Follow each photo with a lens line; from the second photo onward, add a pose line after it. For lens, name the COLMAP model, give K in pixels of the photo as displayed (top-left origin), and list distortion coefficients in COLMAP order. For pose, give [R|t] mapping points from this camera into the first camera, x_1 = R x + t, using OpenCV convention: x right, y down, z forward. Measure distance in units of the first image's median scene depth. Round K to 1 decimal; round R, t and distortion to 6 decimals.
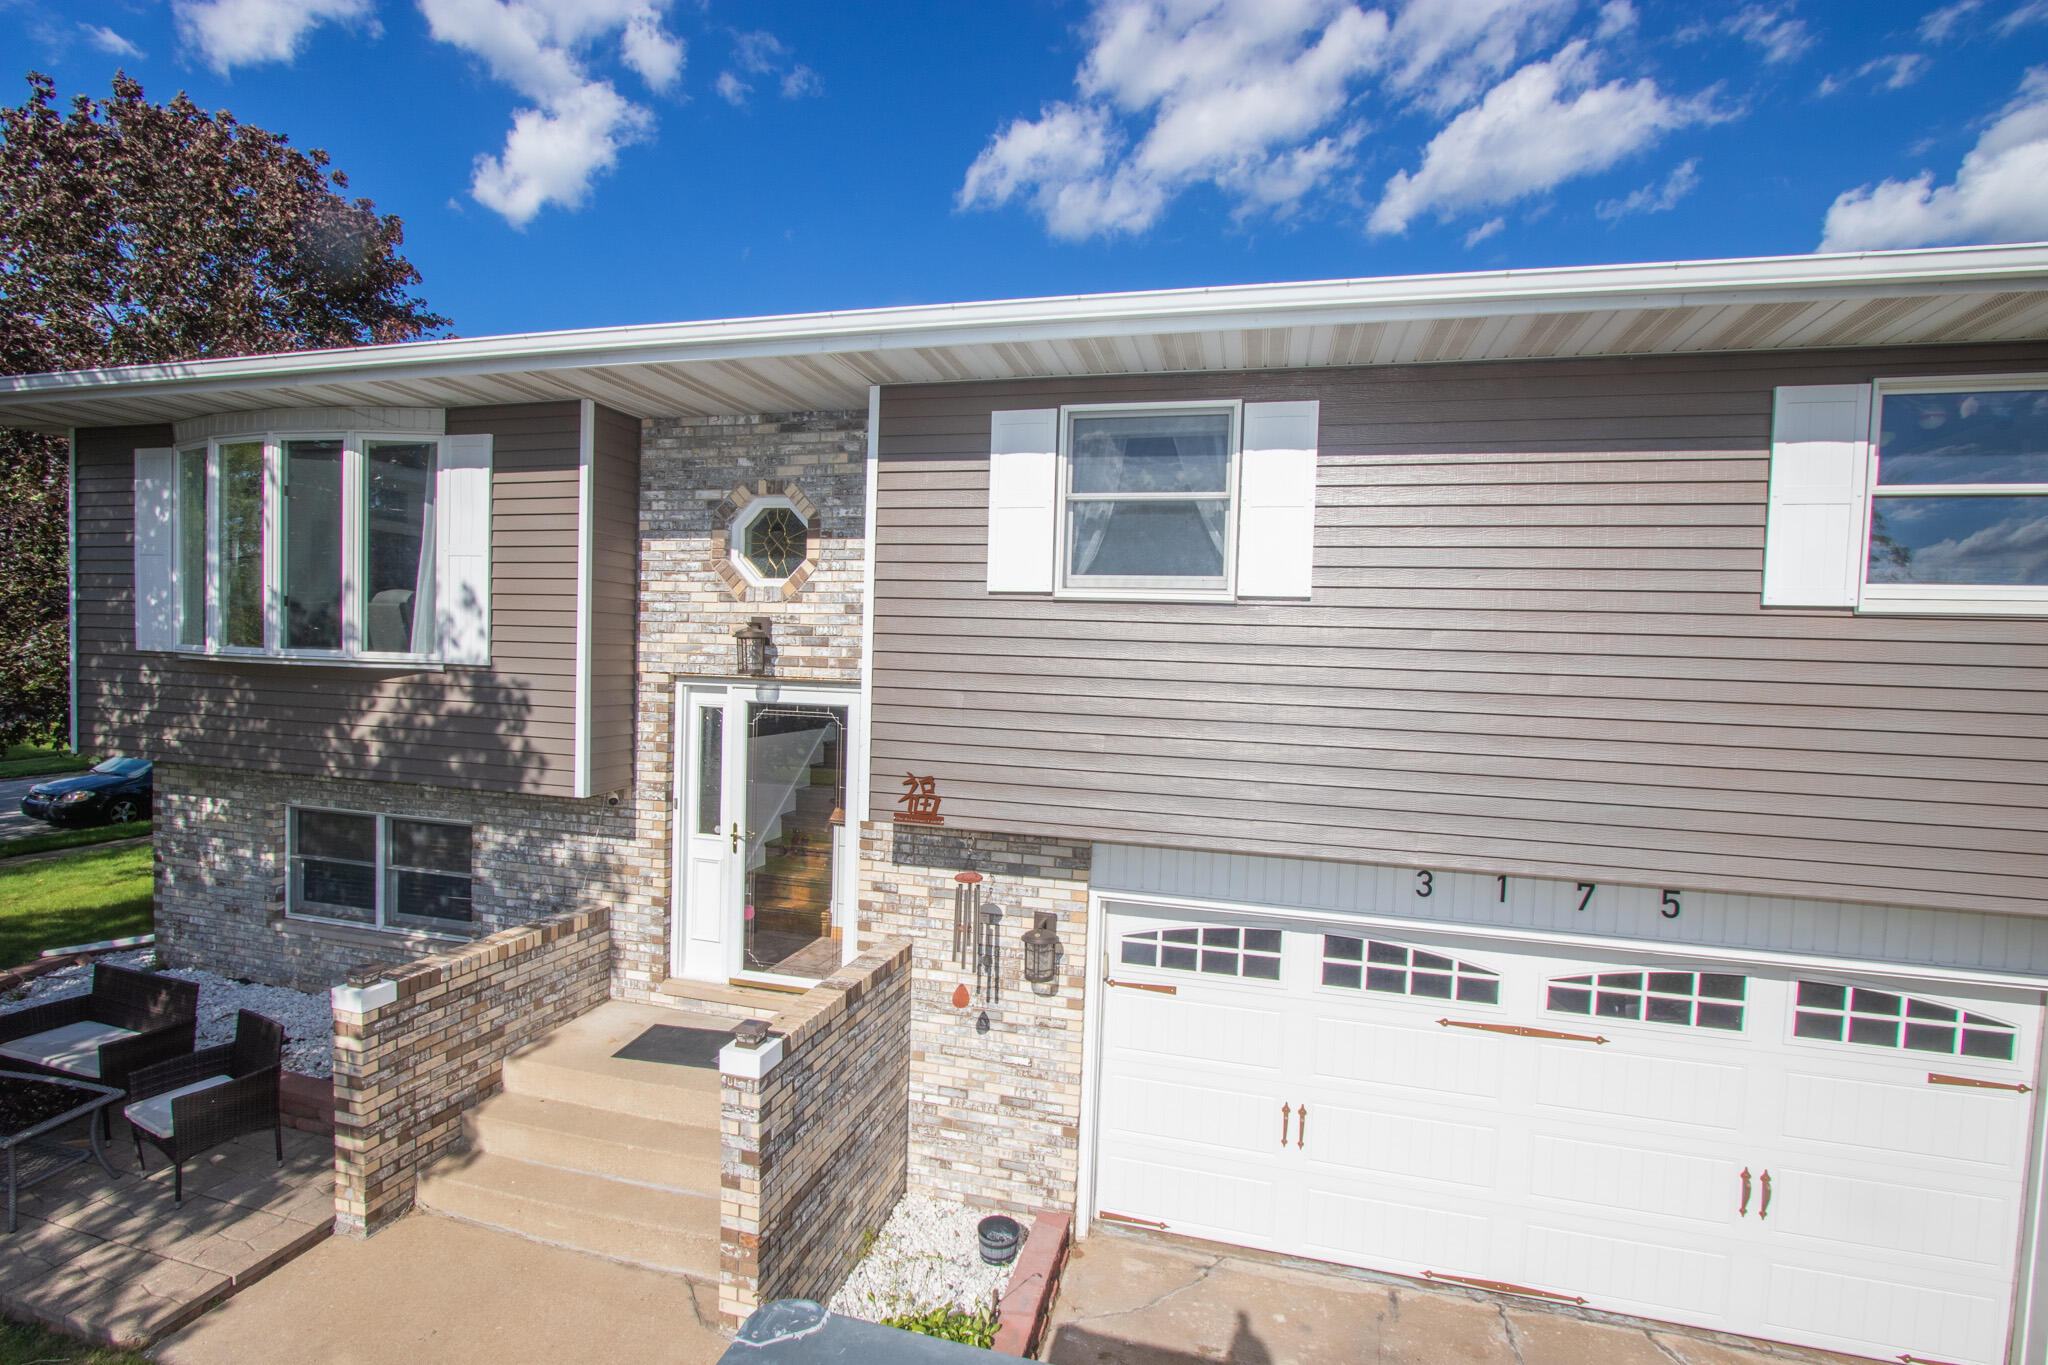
lens RADIAL K [[941.7, 0, 1017.8], [0, 941.7, 704.6], [0, 0, 1]] dist [-0.019072, 0.005095]
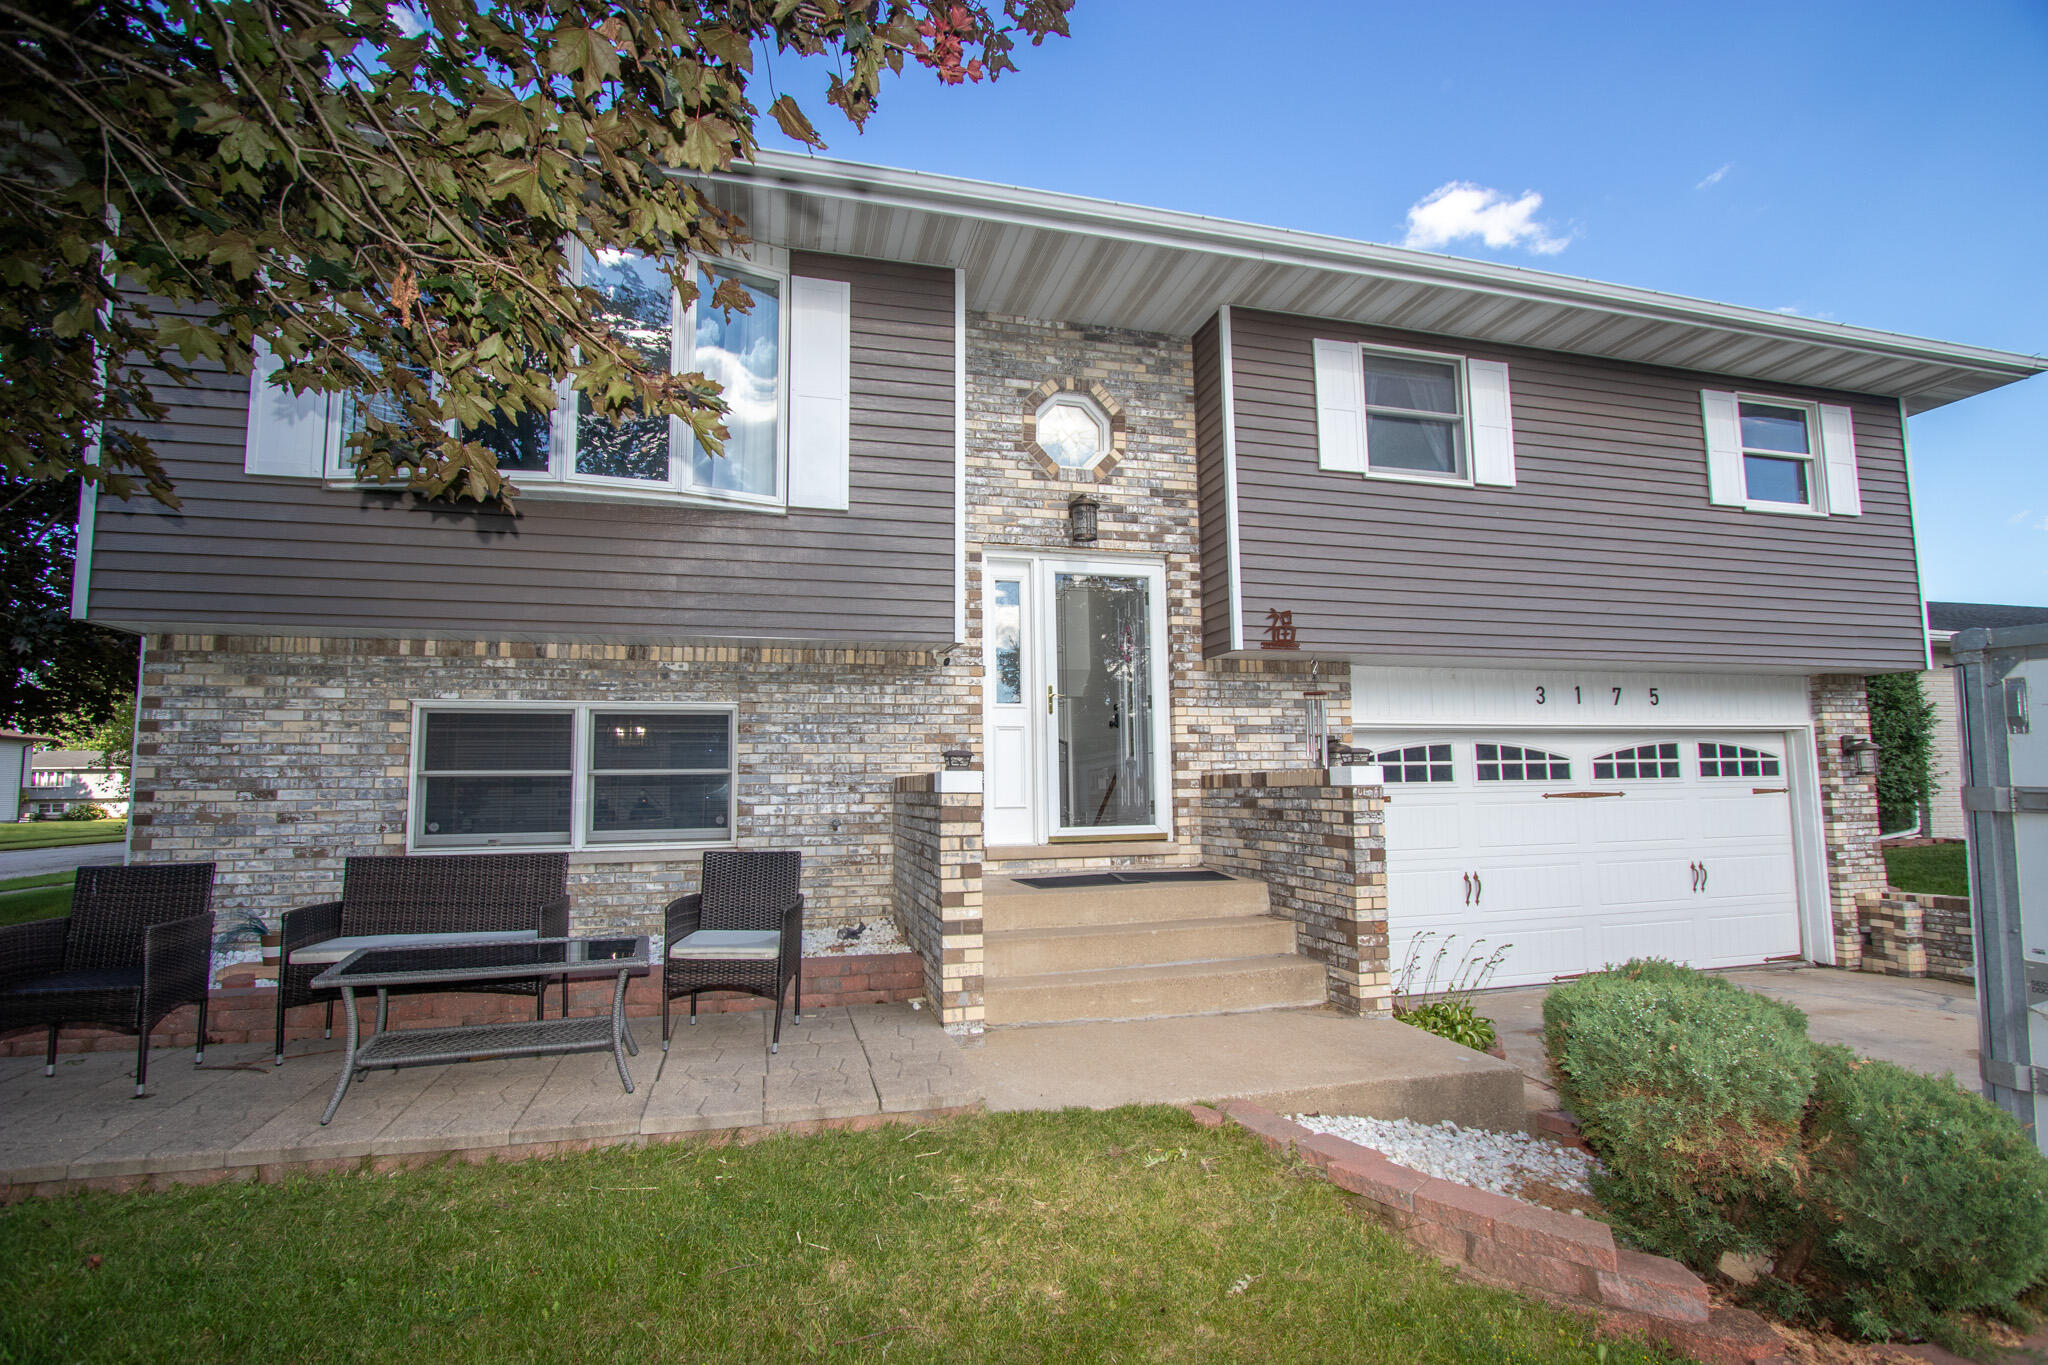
lens RADIAL K [[953.0, 0, 1015.6], [0, 953.0, 696.7], [0, 0, 1]] dist [-0.012590, 0.000592]
pose [[0.863938, 0.002148, 0.503594, -0.922349], [0.068388, 0.990227, -0.121546, 0.281483], [-0.498934, 0.139448, 0.855348, 0.109469]]
